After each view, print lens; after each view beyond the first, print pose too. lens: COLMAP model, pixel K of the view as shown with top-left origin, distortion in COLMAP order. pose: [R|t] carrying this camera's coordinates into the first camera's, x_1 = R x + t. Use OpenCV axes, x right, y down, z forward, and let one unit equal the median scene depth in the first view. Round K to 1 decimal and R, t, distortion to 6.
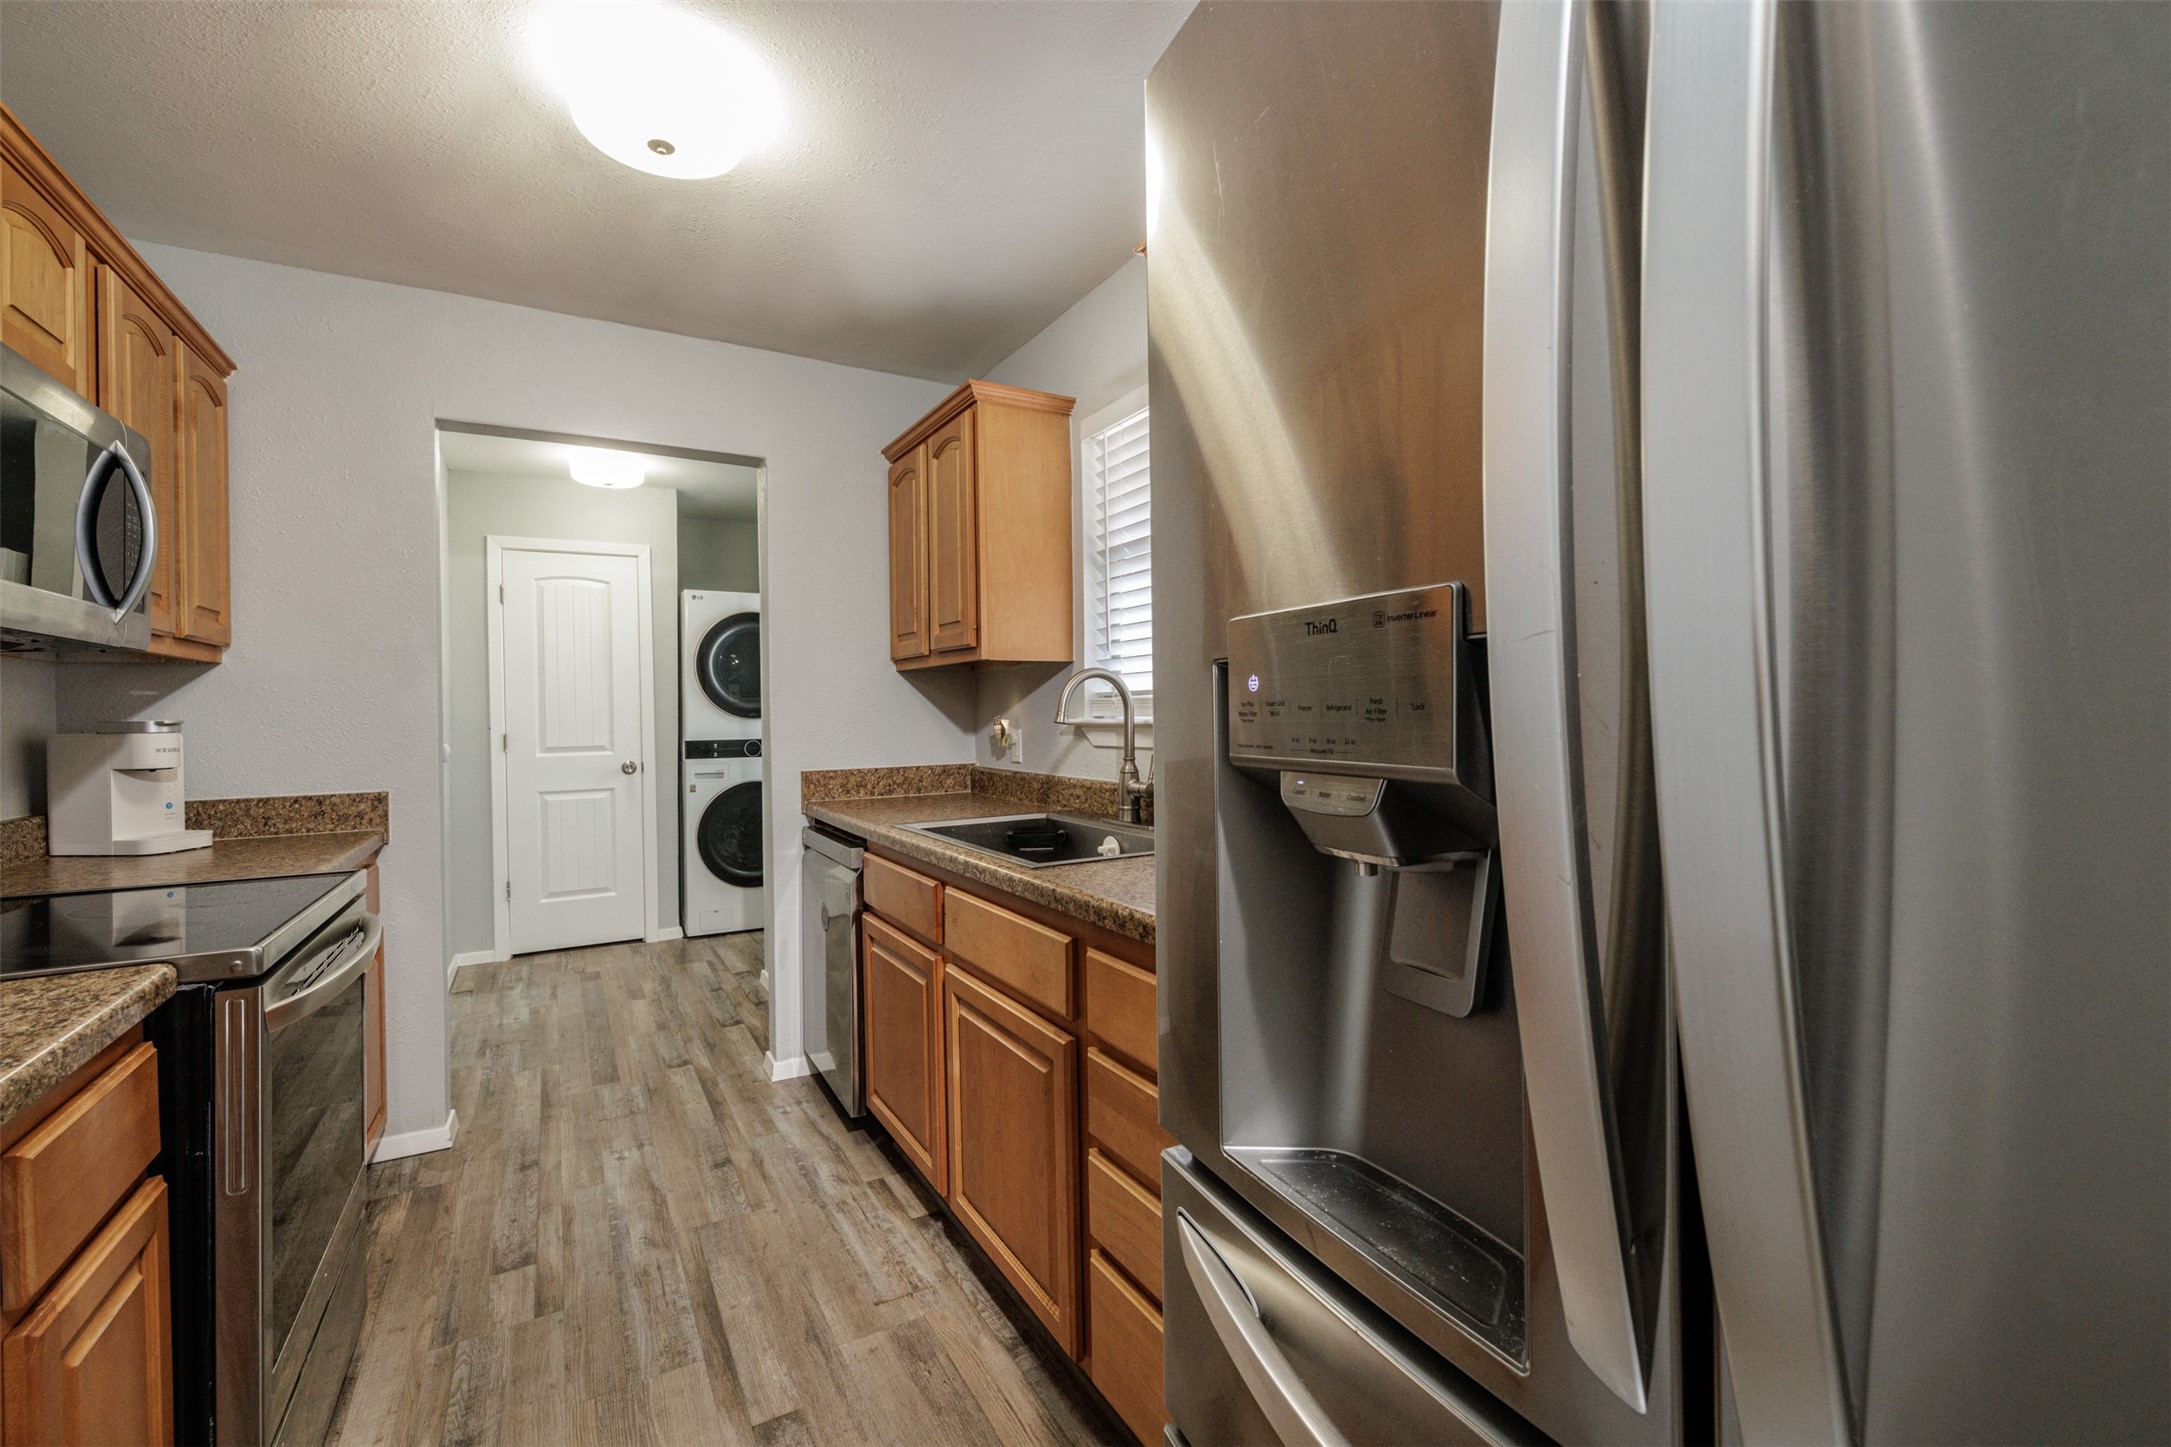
lens RADIAL K [[909.4, 0, 1078.5], [0, 909.4, 712.4], [0, 0, 1]] dist [0.000234, 0.000282]
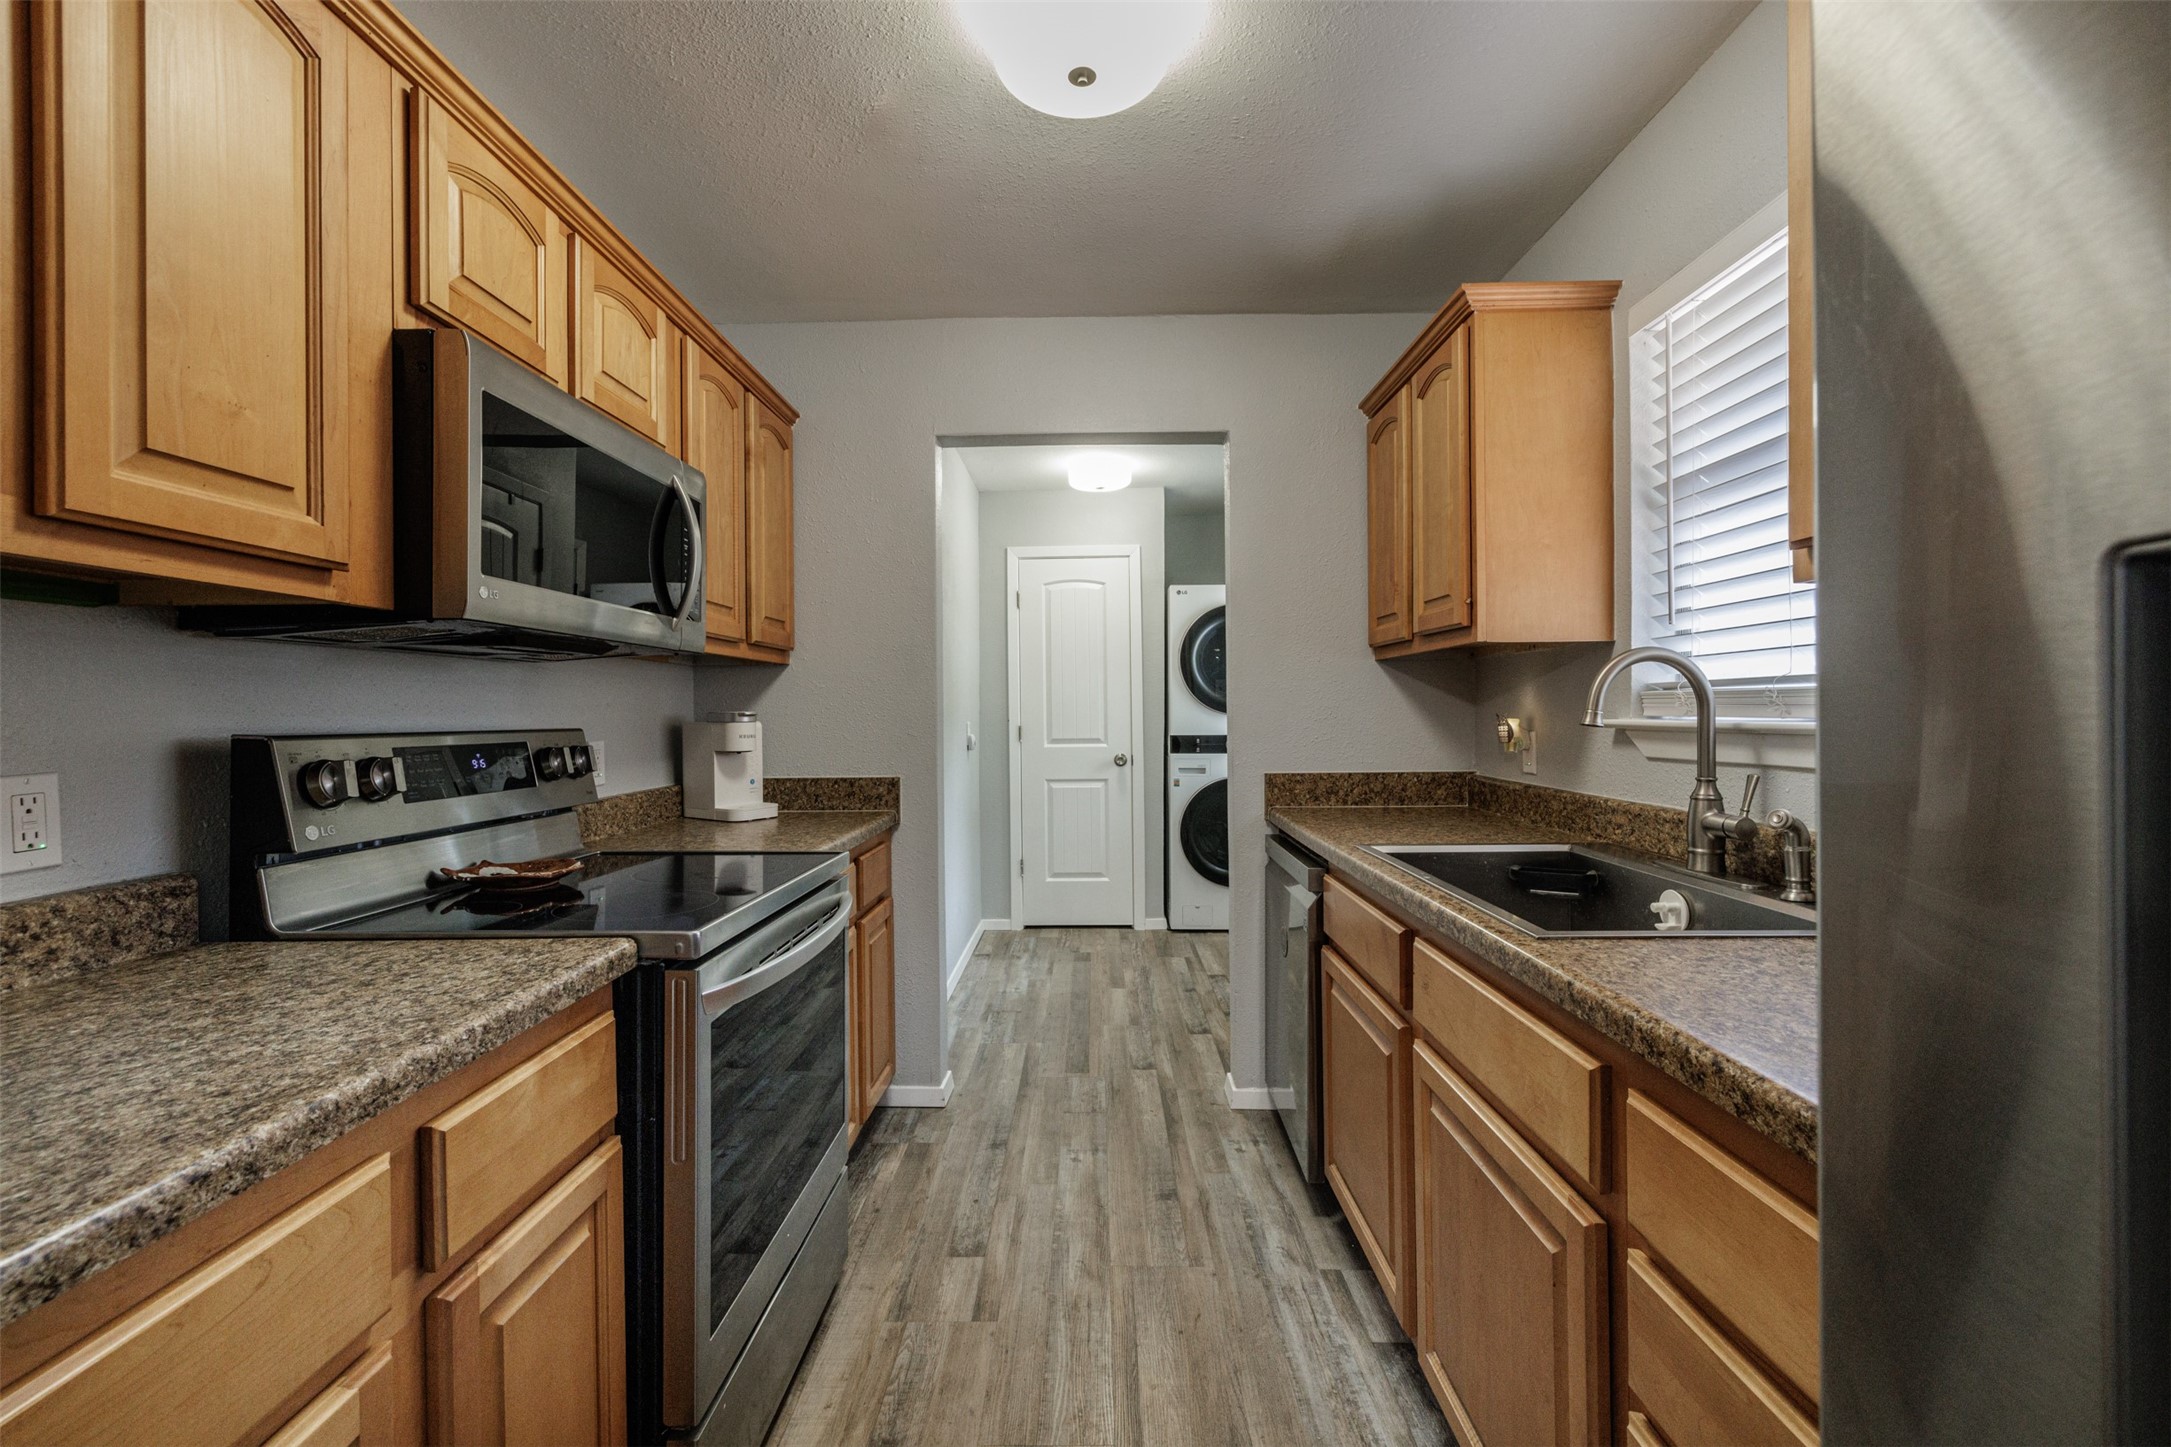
lens RADIAL K [[909.4, 0, 1078.5], [0, 909.4, 712.4], [0, 0, 1]] dist [0.000234, 0.000282]
pose [[0.856417, 0.008339, -0.516218, 0.004104], [-0.005610, 0.999961, 0.006846, -0.001262], [0.516255, -0.002967, 0.856430, 0.169421]]
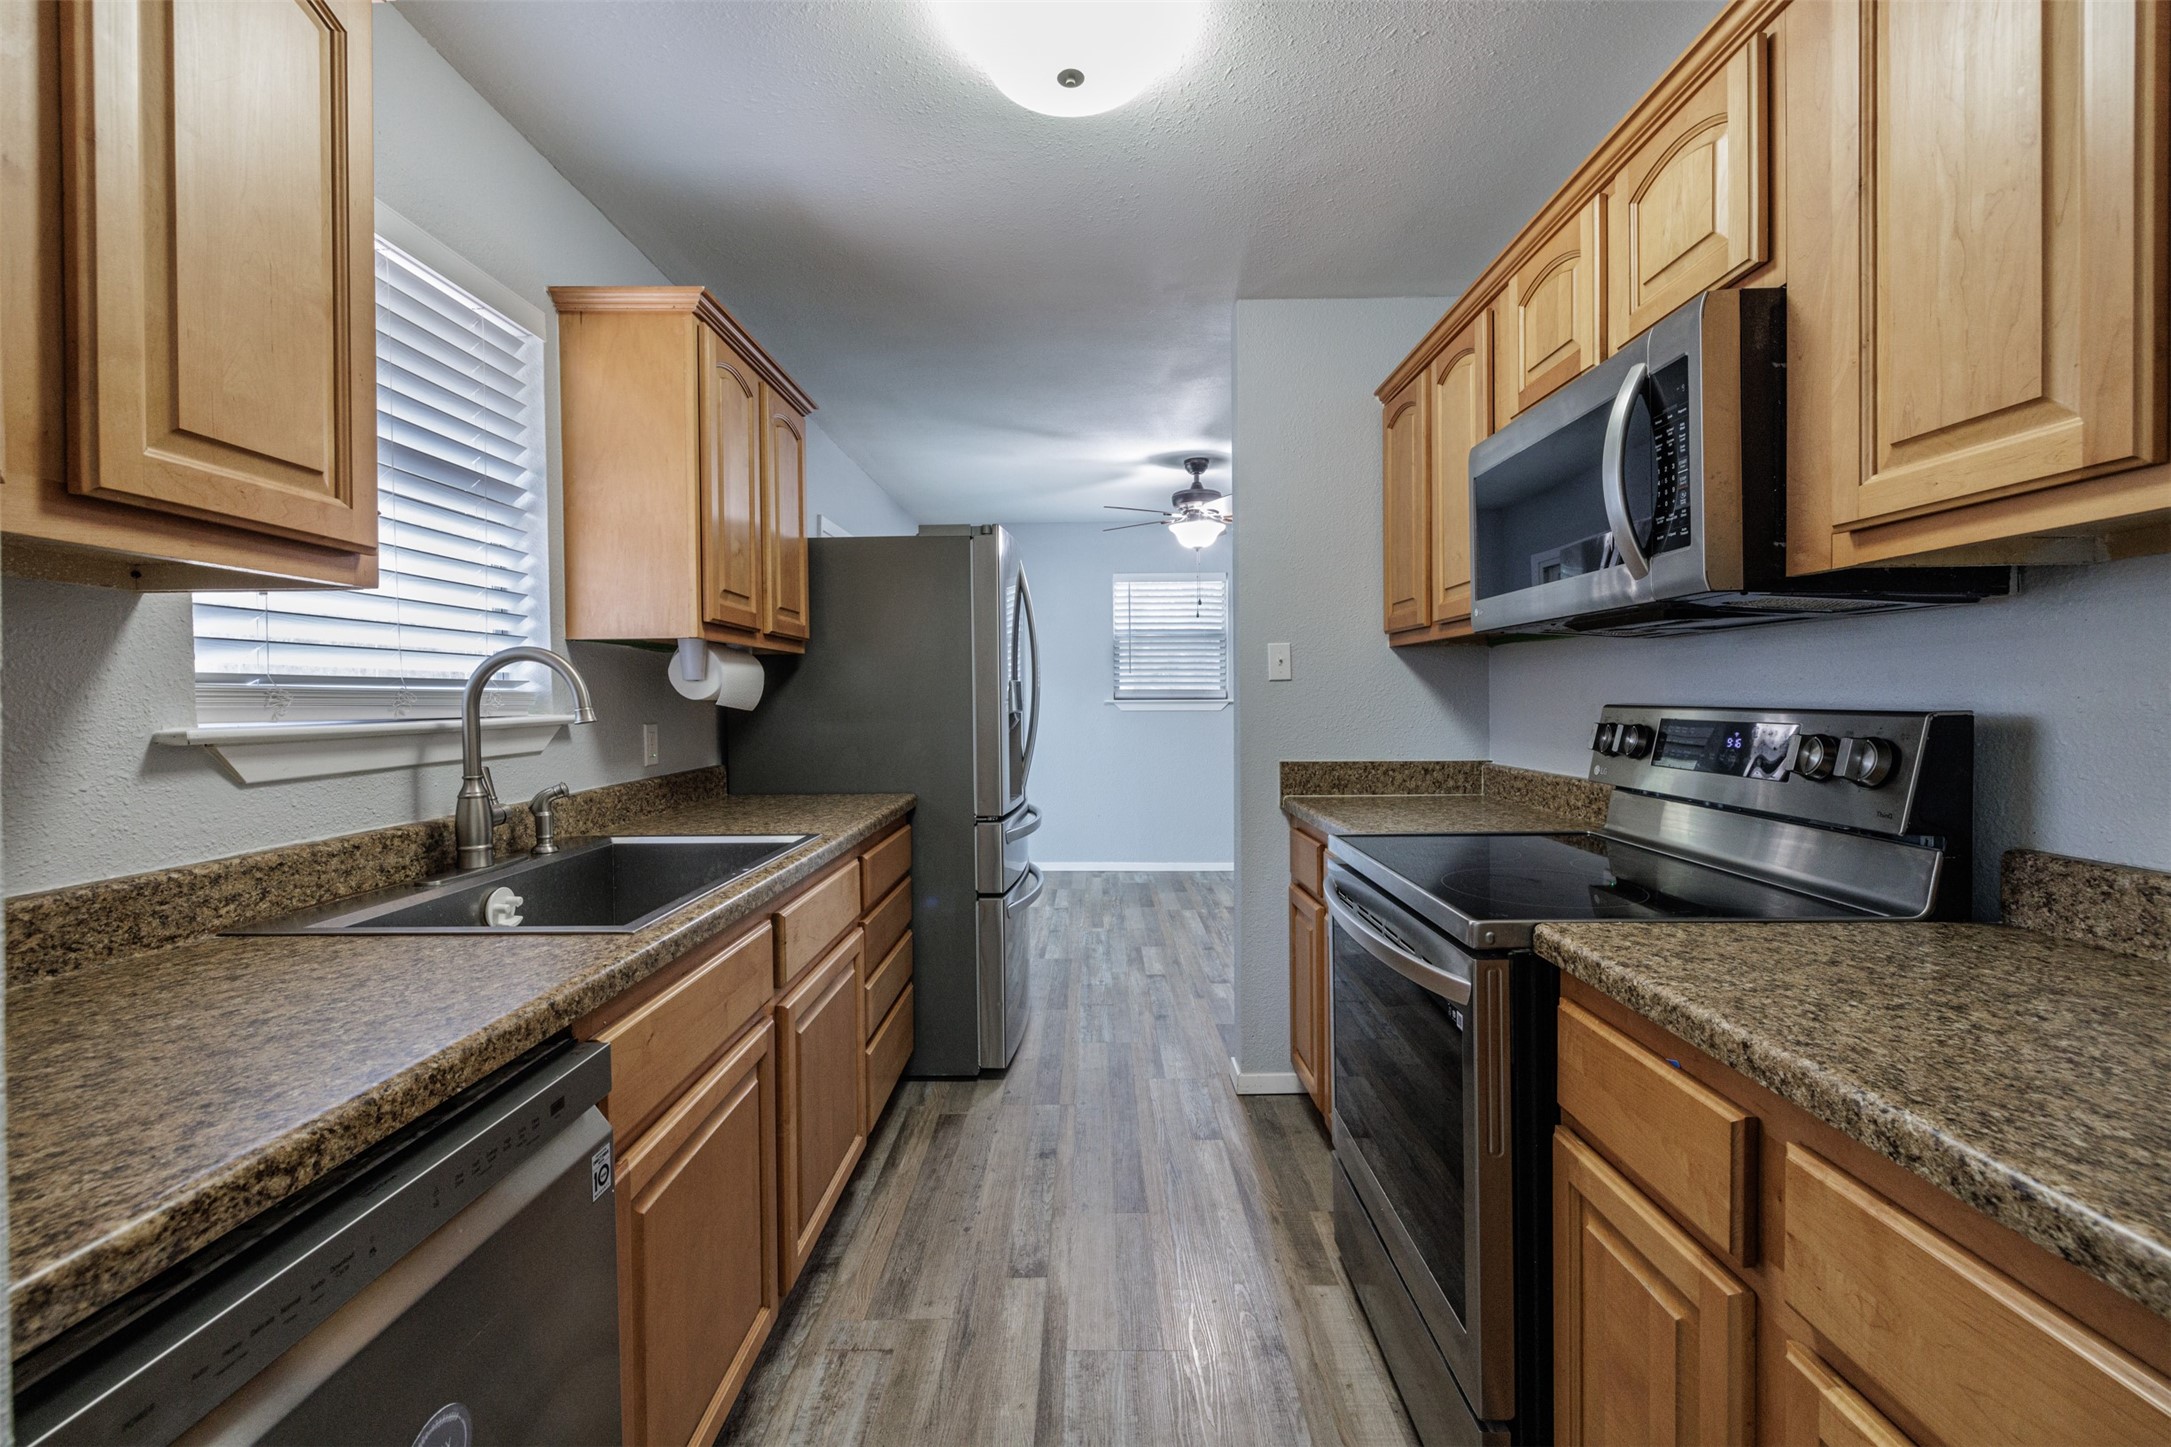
lens RADIAL K [[909.4, 0, 1078.5], [0, 909.4, 712.4], [0, 0, 1]] dist [0.000234, 0.000282]
pose [[-0.857259, 0.003698, 0.514871, -0.682567], [0.011670, 0.999857, 0.012249, -0.001229], [-0.514752, 0.016509, -0.857180, 1.334059]]
